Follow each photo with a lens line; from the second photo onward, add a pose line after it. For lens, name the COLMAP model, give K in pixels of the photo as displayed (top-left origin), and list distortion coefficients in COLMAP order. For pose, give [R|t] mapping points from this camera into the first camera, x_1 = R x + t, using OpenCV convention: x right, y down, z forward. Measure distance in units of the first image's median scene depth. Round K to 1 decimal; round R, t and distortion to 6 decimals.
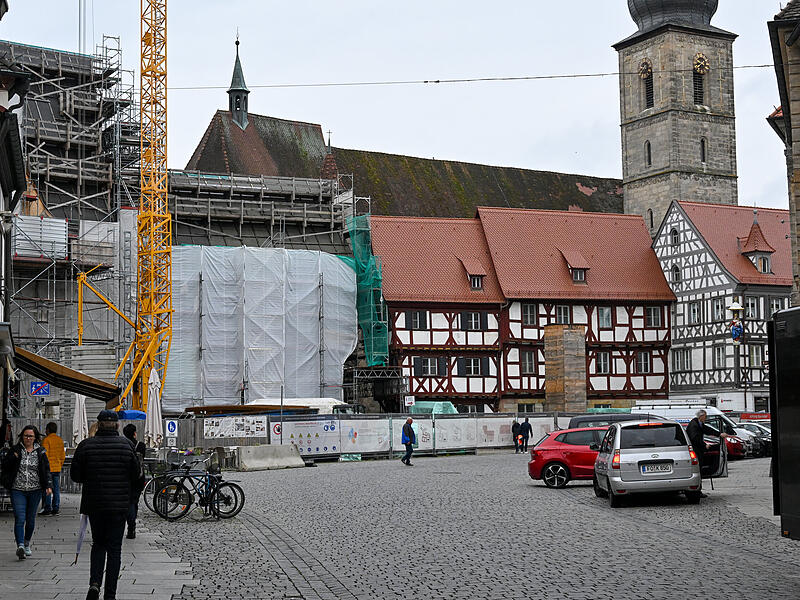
lens RADIAL K [[1348.9, 0, 400.0], [0, 1348.9, 300.0], [0, 0, 1]] dist [0.007771, -0.053469]
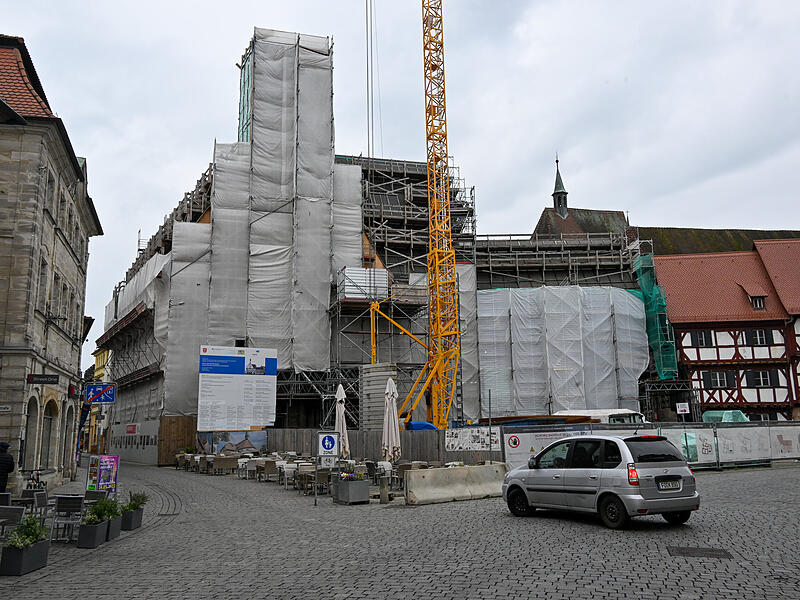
lens RADIAL K [[690.7, 0, 400.0], [0, 690.7, 300.0], [0, 0, 1]] dist [0.000082, 0.009150]
pose [[0.908119, -0.081324, -0.410739, 0.022760], [0.043359, 0.993948, -0.100934, 0.029938], [0.416461, 0.073851, 0.906149, 0.360056]]
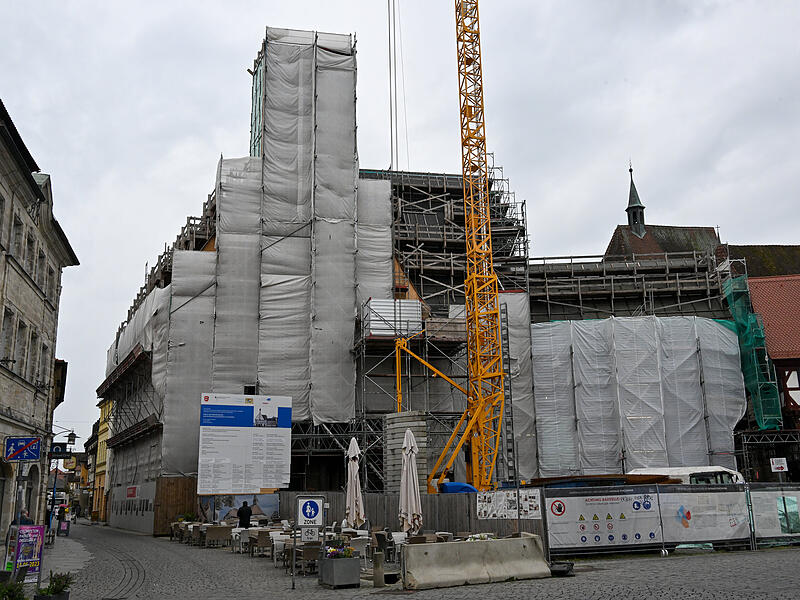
lens RADIAL K [[796.9, 0, 400.0], [0, 796.9, 300.0], [0, 0, 1]] dist [0.002490, -0.003270]
pose [[0.872105, -0.120044, -0.474366, 0.031408], [0.051422, 0.986556, -0.155121, 0.031842], [0.486610, 0.110889, 0.866553, 0.382010]]
